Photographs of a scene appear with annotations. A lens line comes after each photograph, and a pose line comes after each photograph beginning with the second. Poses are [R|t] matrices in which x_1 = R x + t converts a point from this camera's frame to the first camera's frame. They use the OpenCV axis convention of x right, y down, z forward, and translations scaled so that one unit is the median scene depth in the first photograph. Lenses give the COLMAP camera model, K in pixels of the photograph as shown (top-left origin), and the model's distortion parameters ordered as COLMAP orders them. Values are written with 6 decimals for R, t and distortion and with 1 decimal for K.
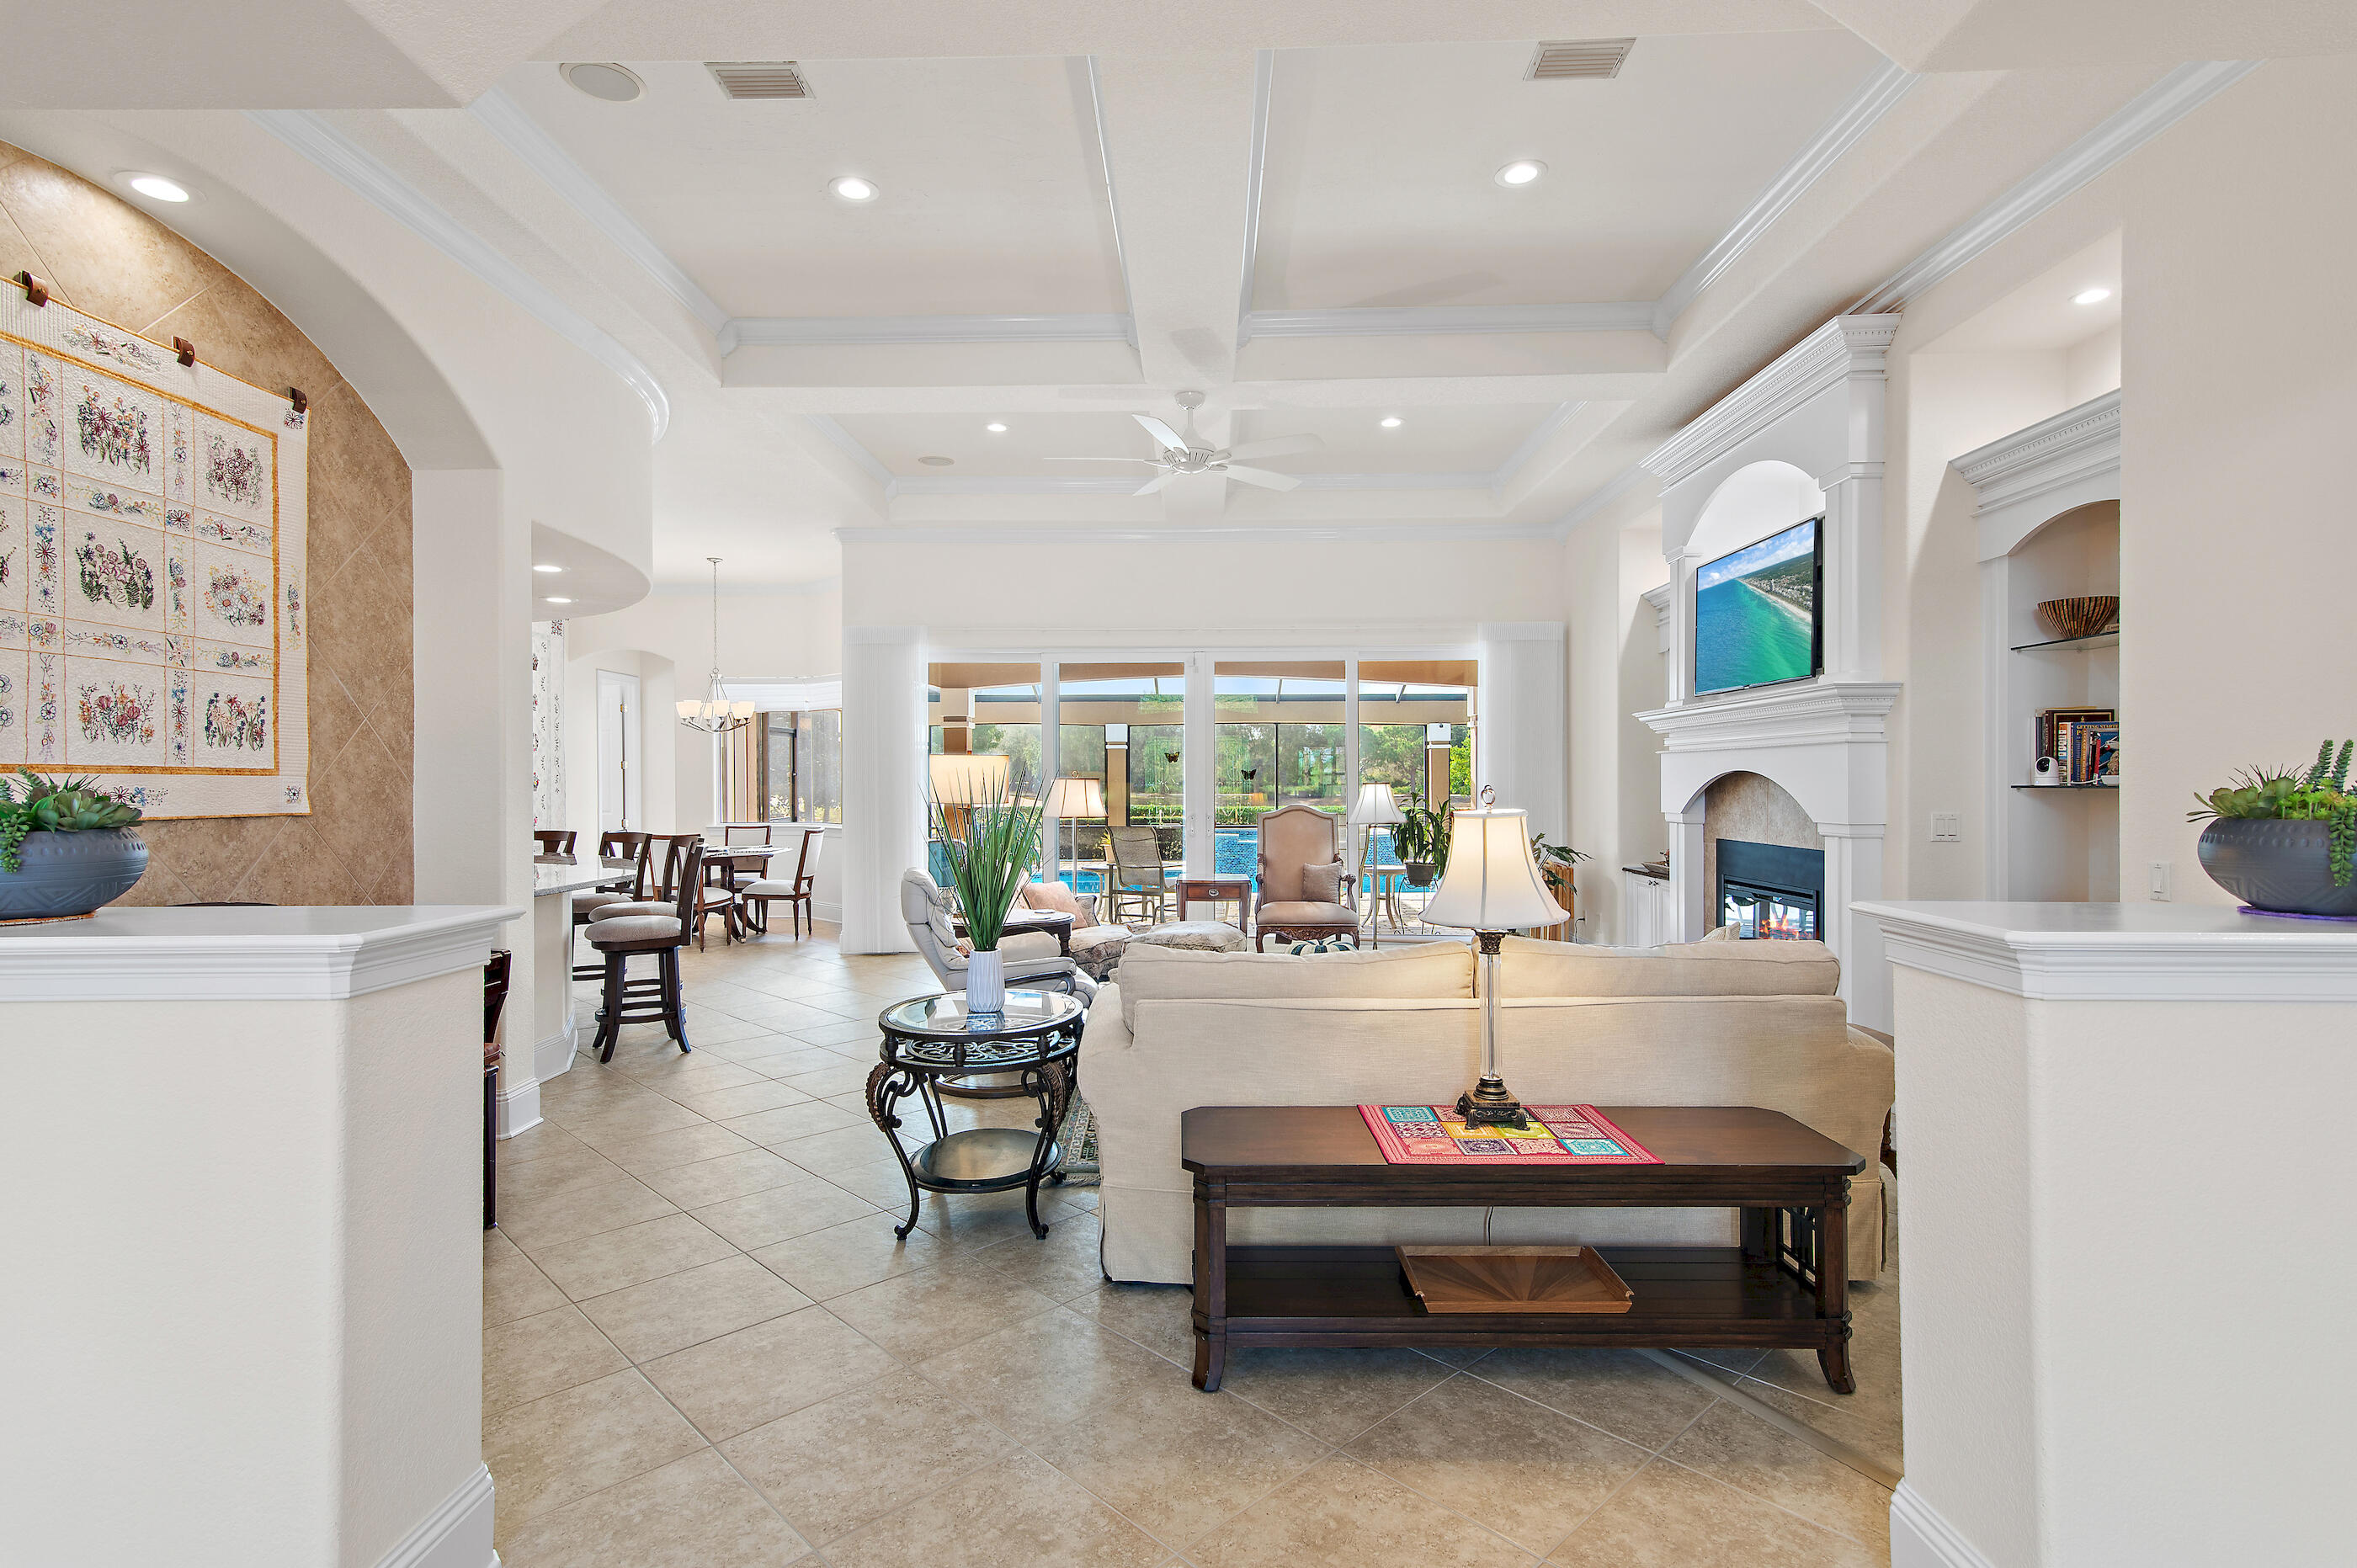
lens RADIAL K [[1168.9, 0, 1178.5], [0, 1168.9, 784.0], [0, 0, 1]] dist [0.034560, 0.000069]
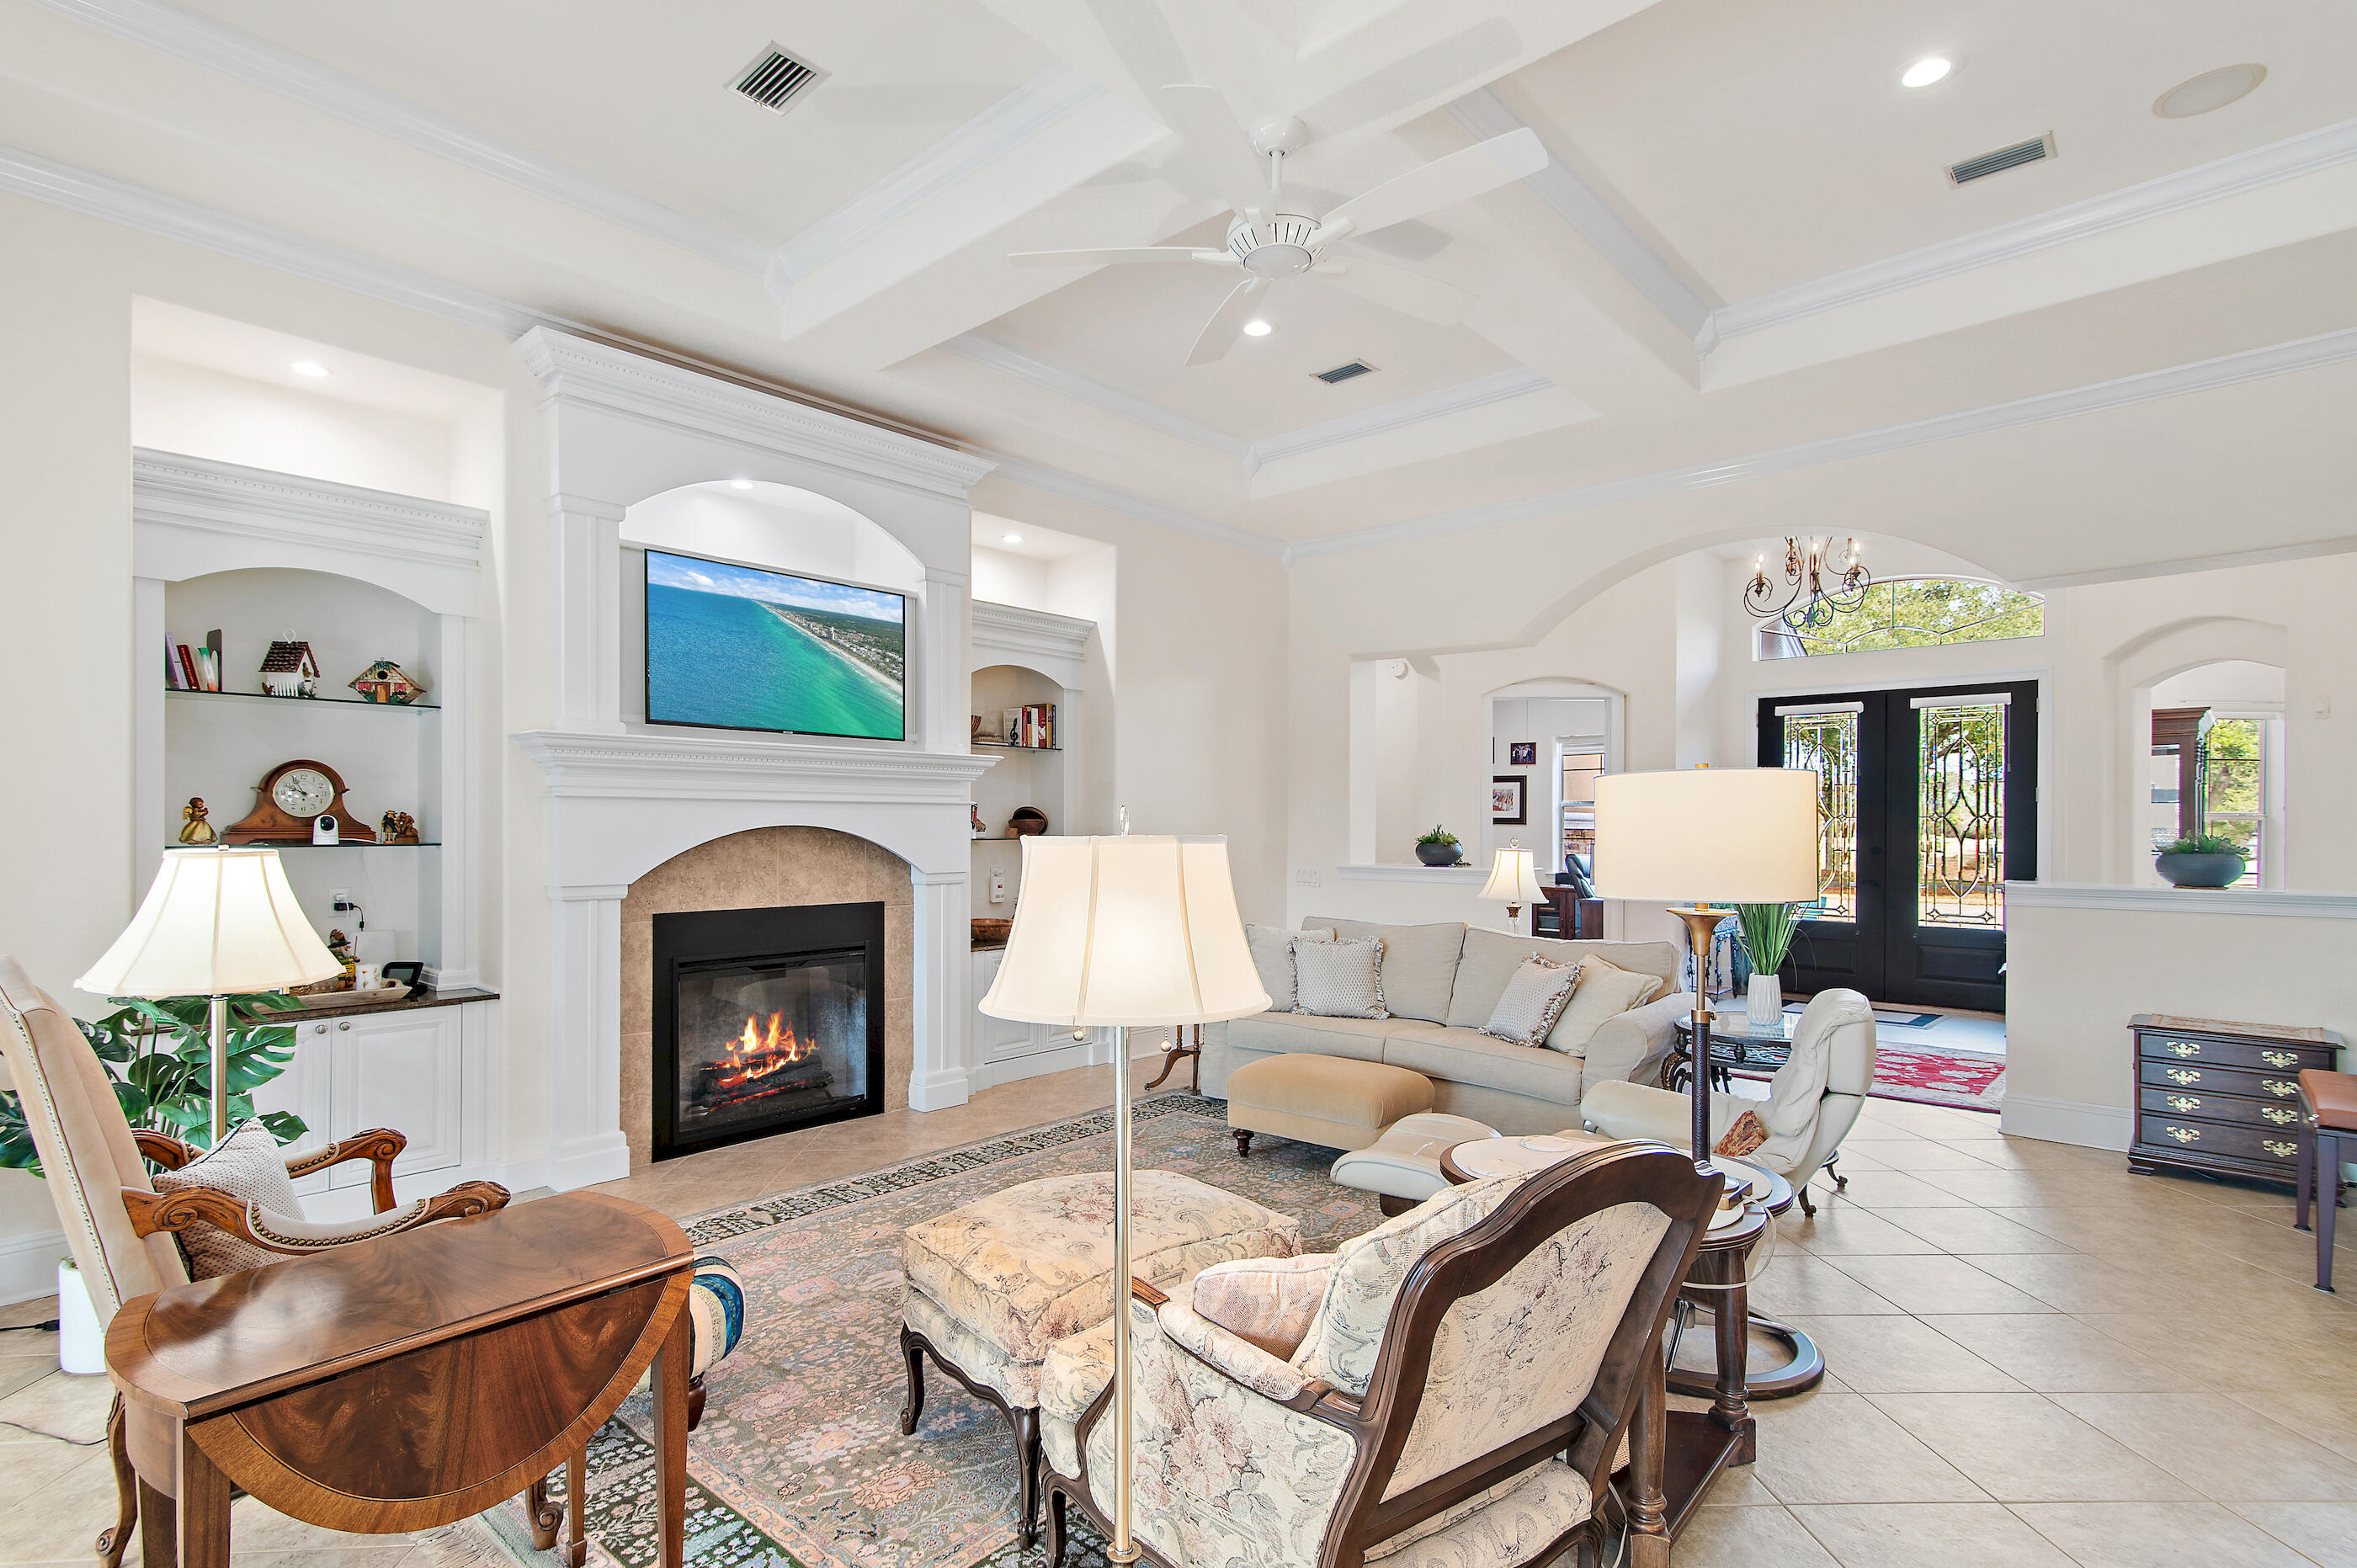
lens RADIAL K [[1168.9, 0, 1178.5], [0, 1168.9, 784.0], [0, 0, 1]] dist [0.034560, 0.000069]
pose [[-0.758448, 0.027172, 0.651167, -0.350898], [0.005981, 0.999379, -0.034735, -0.014148], [-0.651706, -0.022450, -0.758139, 1.661539]]
